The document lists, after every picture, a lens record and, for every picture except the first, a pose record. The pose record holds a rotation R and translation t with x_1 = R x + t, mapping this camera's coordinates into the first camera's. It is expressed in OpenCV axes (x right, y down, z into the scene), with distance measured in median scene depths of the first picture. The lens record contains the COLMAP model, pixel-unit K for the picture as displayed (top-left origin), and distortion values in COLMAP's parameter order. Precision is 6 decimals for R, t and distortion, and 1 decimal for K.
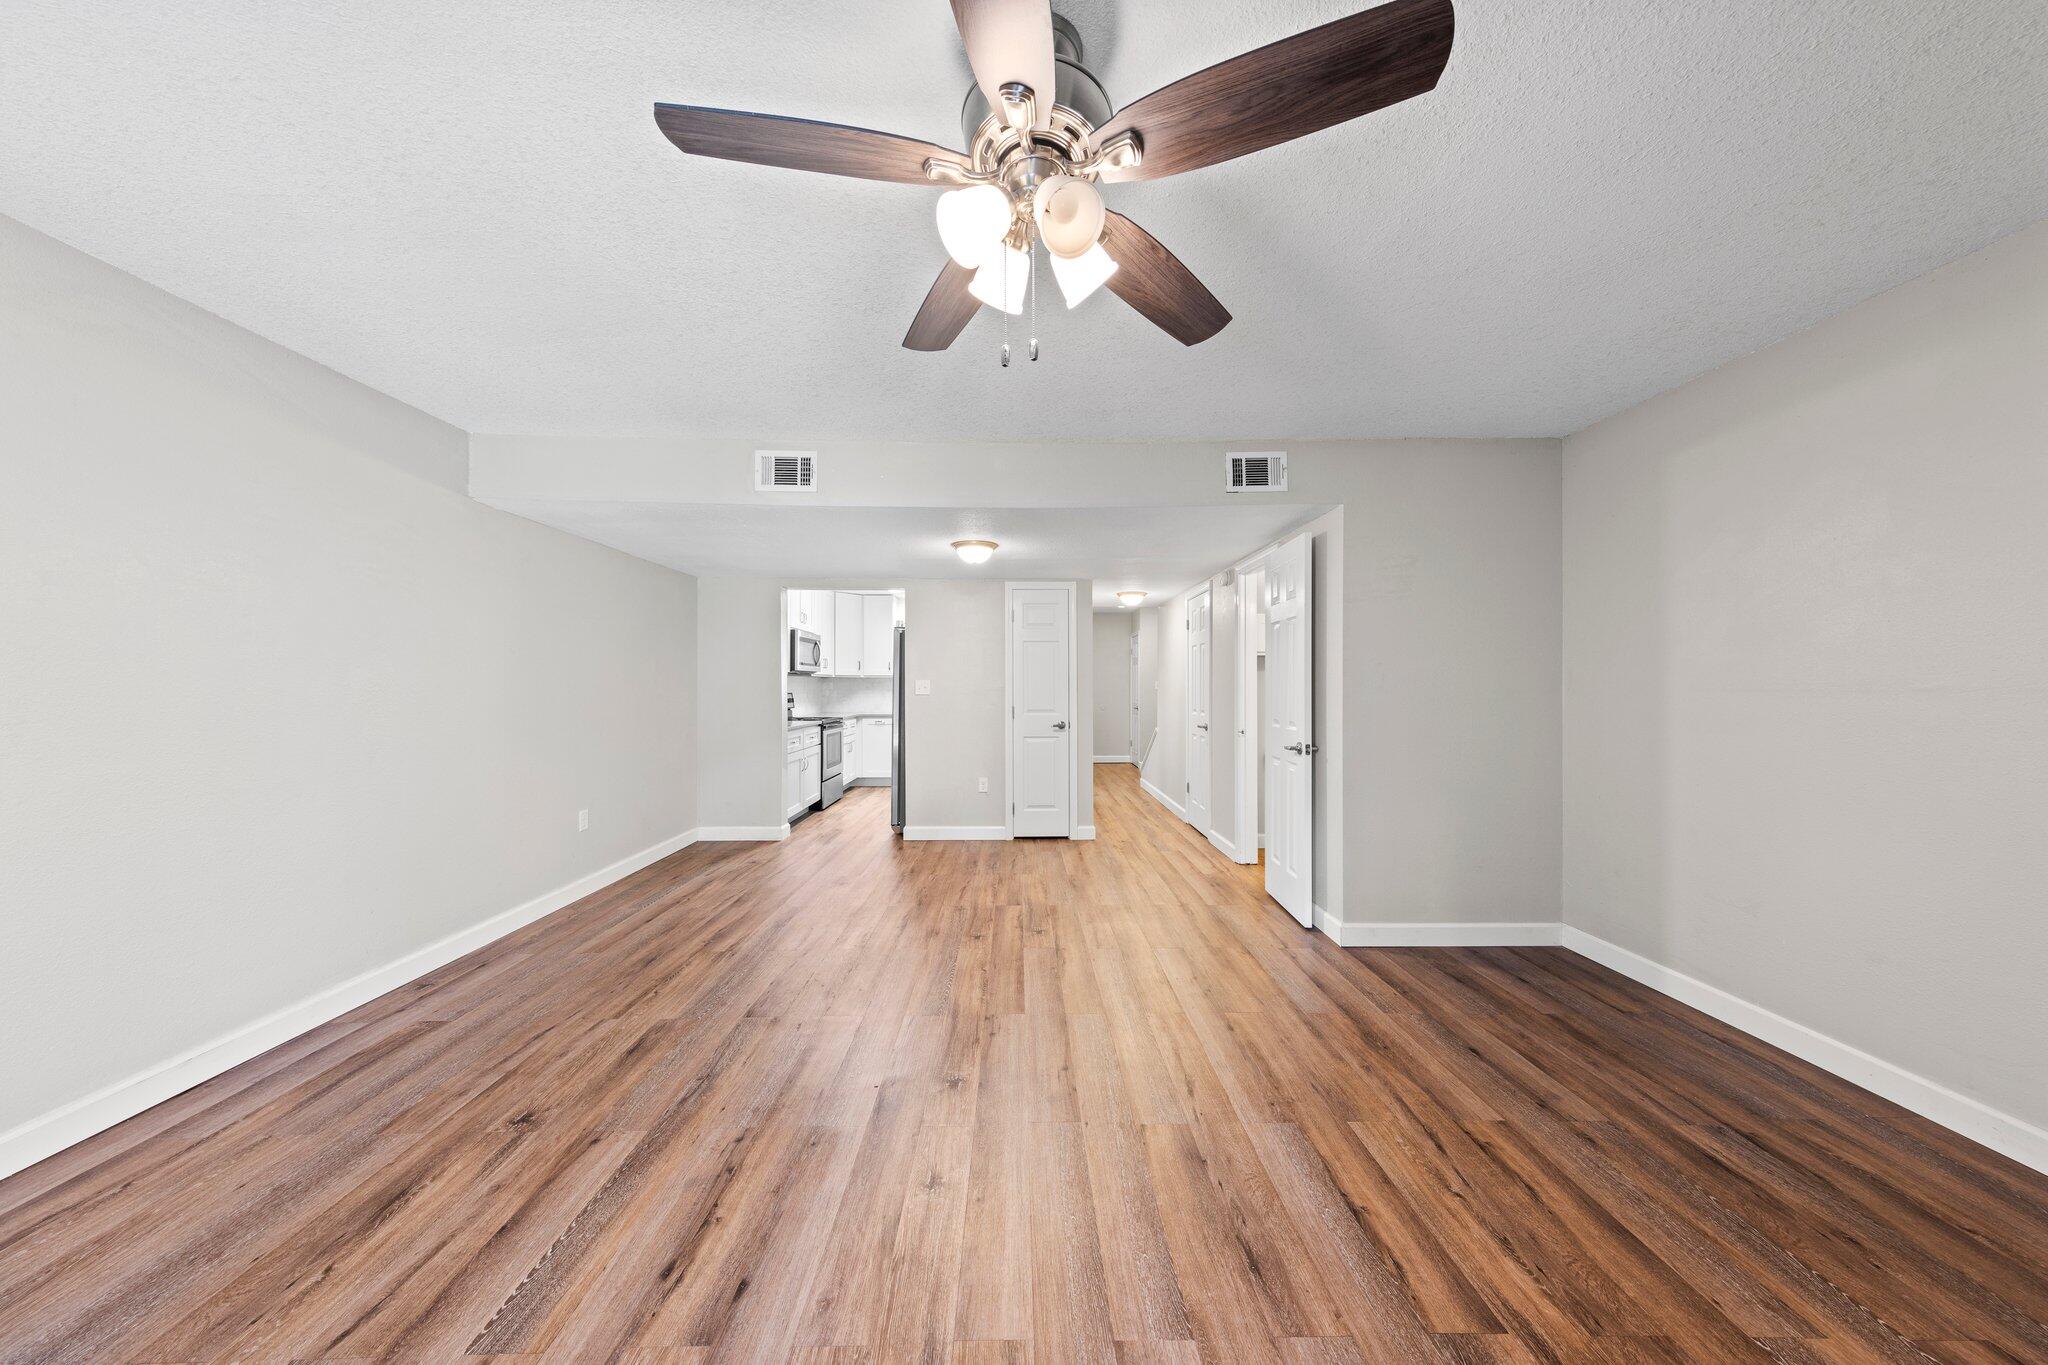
lens RADIAL K [[647.8, 0, 1021.8], [0, 647.8, 685.0], [0, 0, 1]] dist [0.007649, -0.000673]
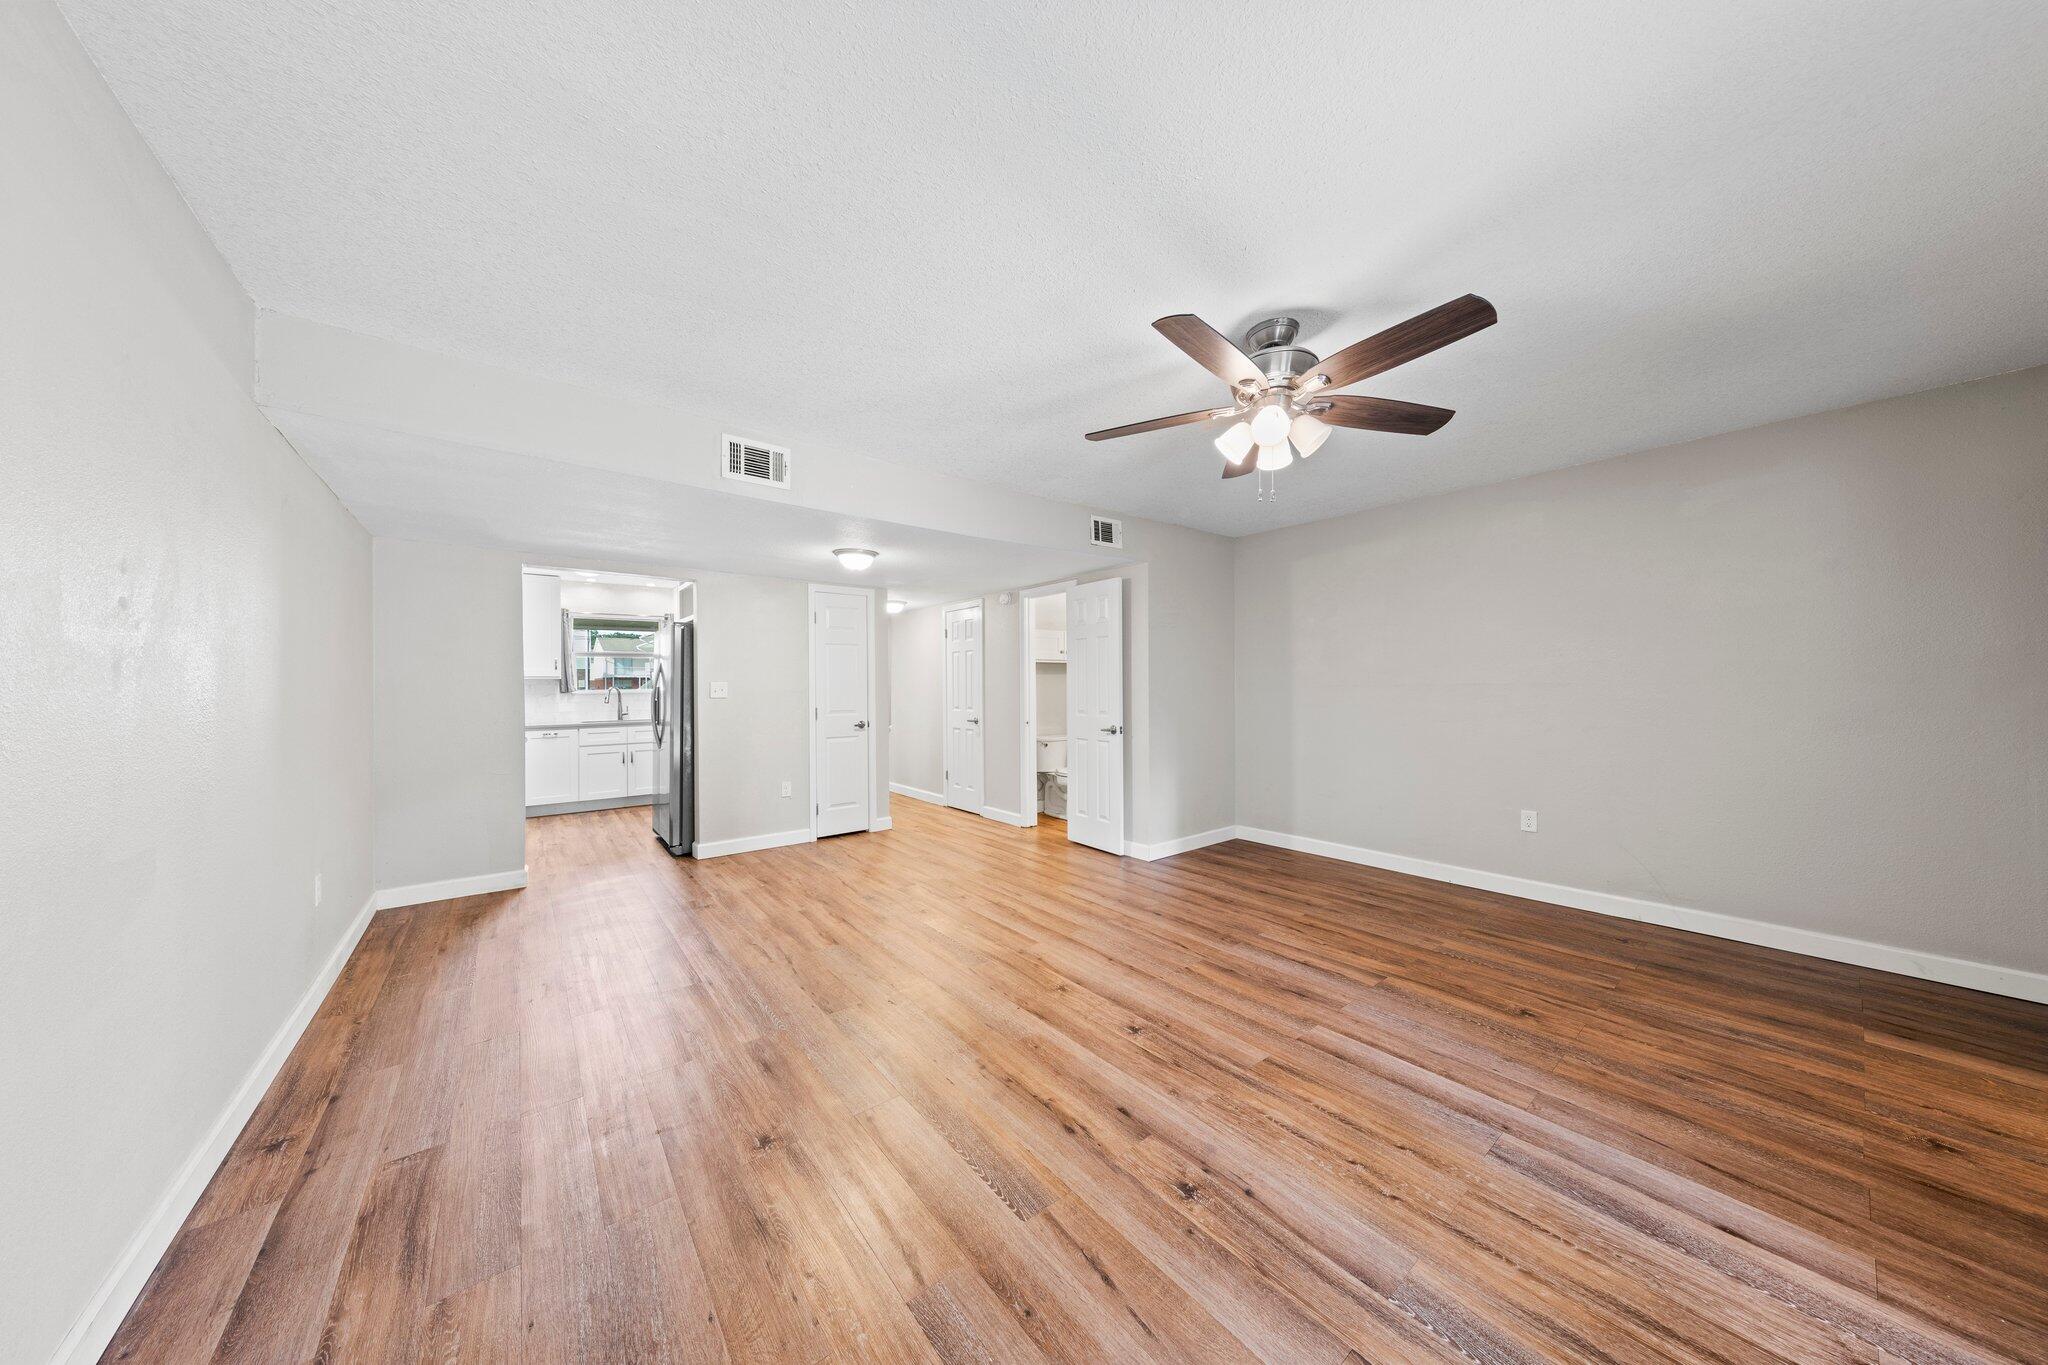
lens RADIAL K [[647.8, 0, 1025.9], [0, 647.8, 684.8], [0, 0, 1]] dist [0.007649, -0.000673]
pose [[0.788978, -0.004710, 0.614403, -0.658939], [0.007056, 0.999974, -0.001395, 0.001205], [-0.614381, 0.005436, 0.788991, 0.007156]]
